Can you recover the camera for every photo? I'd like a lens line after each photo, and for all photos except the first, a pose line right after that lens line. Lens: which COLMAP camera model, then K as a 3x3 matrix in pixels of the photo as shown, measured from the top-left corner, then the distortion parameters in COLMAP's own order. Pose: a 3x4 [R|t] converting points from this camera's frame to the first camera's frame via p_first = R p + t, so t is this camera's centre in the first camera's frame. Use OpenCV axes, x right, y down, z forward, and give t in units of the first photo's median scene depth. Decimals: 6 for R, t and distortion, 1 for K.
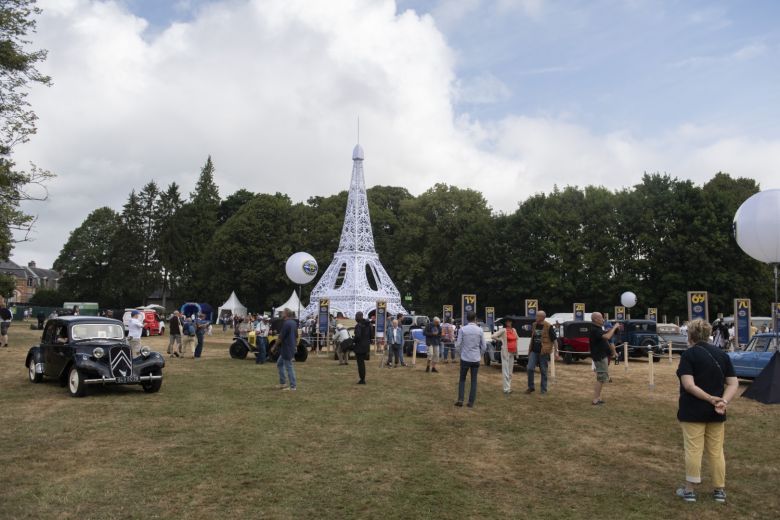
lens RADIAL K [[628.0, 0, 395.7], [0, 628.0, 263.2], [0, 0, 1]] dist [-0.029211, 0.005015]
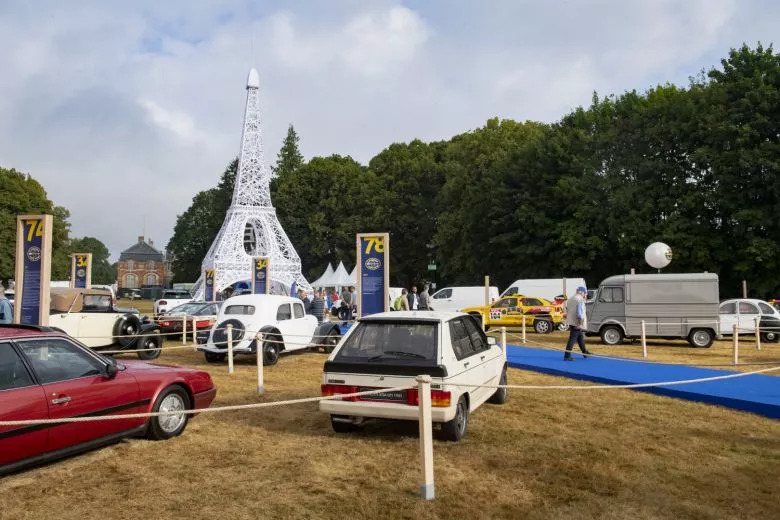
lens RADIAL K [[628.0, 0, 395.7], [0, 628.0, 263.2], [0, 0, 1]] dist [-0.029211, 0.005015]
pose [[0.917231, -0.032539, -0.397026, 0.319160], [0.045119, 0.998731, 0.022383, 0.032865], [0.395793, -0.038444, 0.917535, 0.283292]]
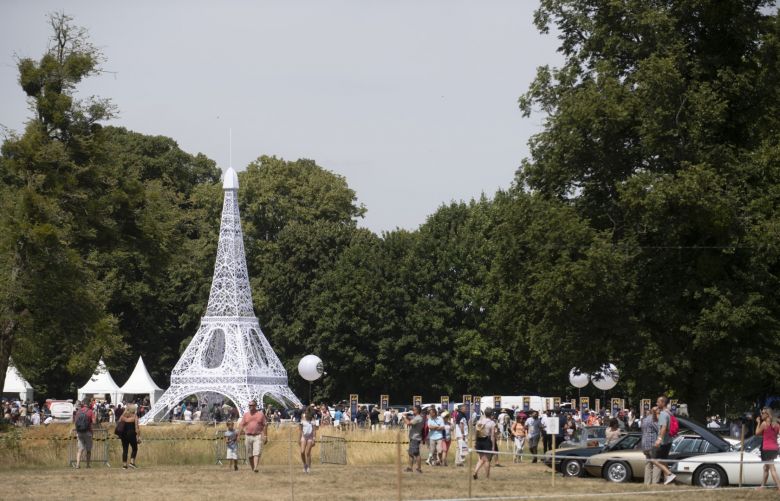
lens RADIAL K [[3264.1, 0, 390.0], [0, 3264.1, 250.5], [0, 0, 1]] dist [0.220290, 2.887656]
pose [[0.965018, 0.003929, 0.262154, -0.700509], [-0.016427, 0.998829, 0.045498, -0.214758], [-0.261668, -0.048213, 0.963953, -2.169373]]
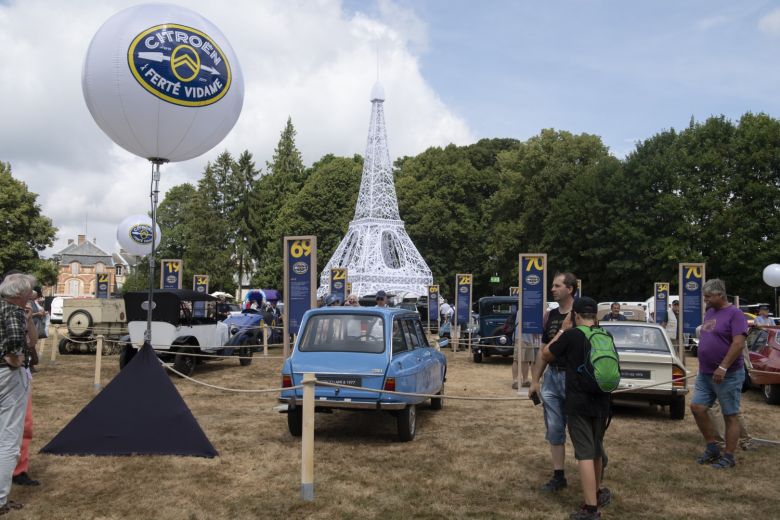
lens RADIAL K [[747.3, 0, 387.7], [0, 747.3, 259.5], [0, 0, 1]] dist [0.004204, 0.157154]
pose [[0.959672, -0.023106, -0.280172, 0.165673], [0.029049, 0.999432, 0.017075, 0.012692], [0.279618, -0.024525, 0.959798, 0.086407]]
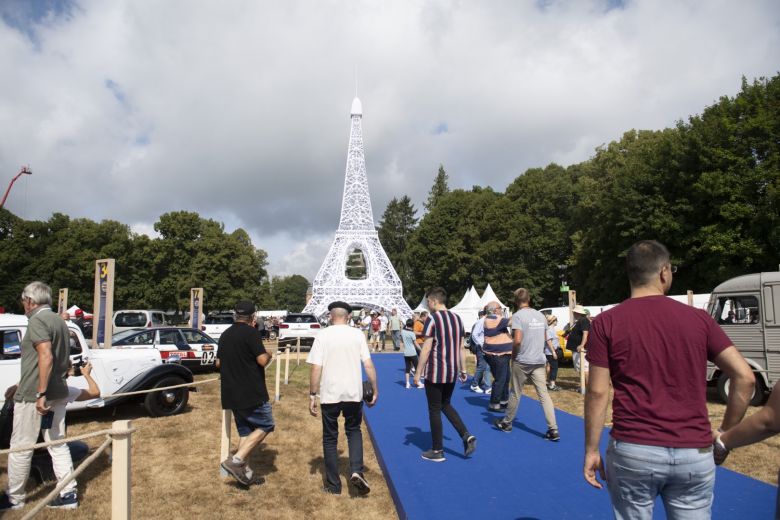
lens RADIAL K [[532.9, 0, 390.0], [0, 532.9, 260.0], [0, 0, 1]] dist [-0.032557, -0.000904]
pose [[0.742128, -0.097469, -0.663133, 0.316856], [0.079291, 0.995189, -0.057540, 0.045420], [0.665552, -0.009879, 0.746286, 0.421591]]
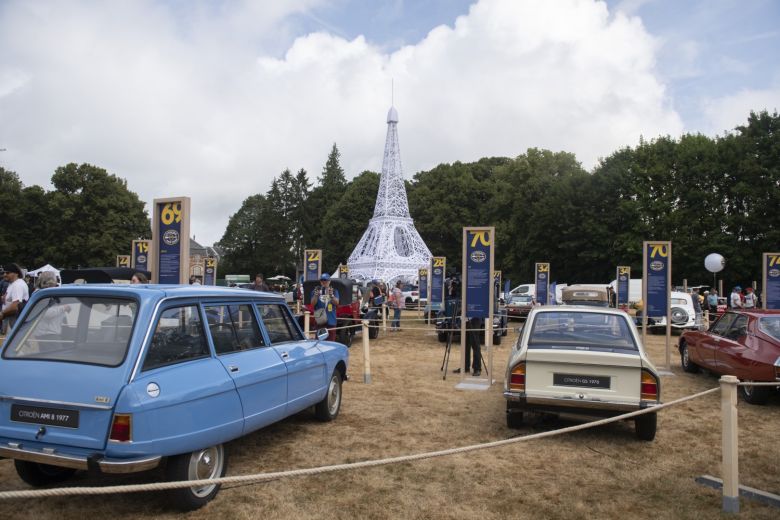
lens RADIAL K [[550.0, 0, 390.0], [0, 550.0, 260.0], [0, 0, 1]] dist [-0.047549, -0.002058]
pose [[0.944109, -0.017532, -0.329168, 0.169218], [0.028359, 0.999202, 0.028120, 0.018500], [0.328412, -0.035883, 0.943853, 0.152214]]
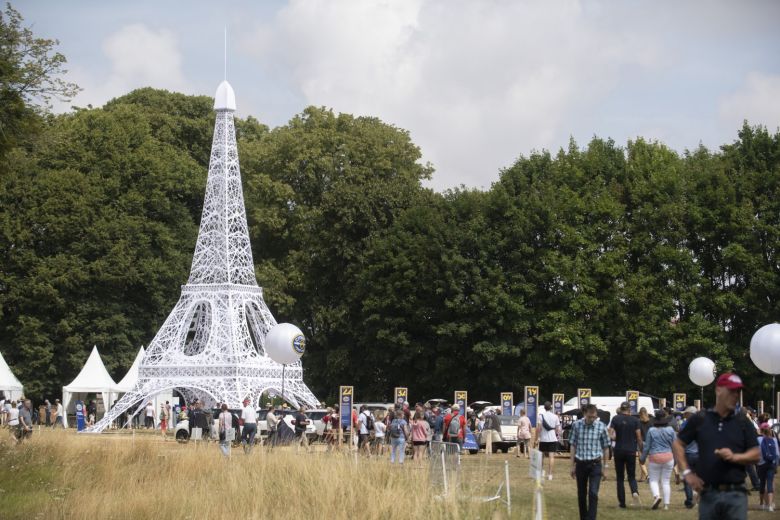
lens RADIAL K [[2197.8, 0, 411.0], [0, 2197.8, 259.9], [0, 0, 1]] dist [-0.023517, -0.315619]
pose [[0.978209, 0.010321, 0.207367, -0.232571], [-0.015501, 0.999607, 0.023372, -0.066893], [-0.207045, -0.026077, 0.977984, -0.690620]]
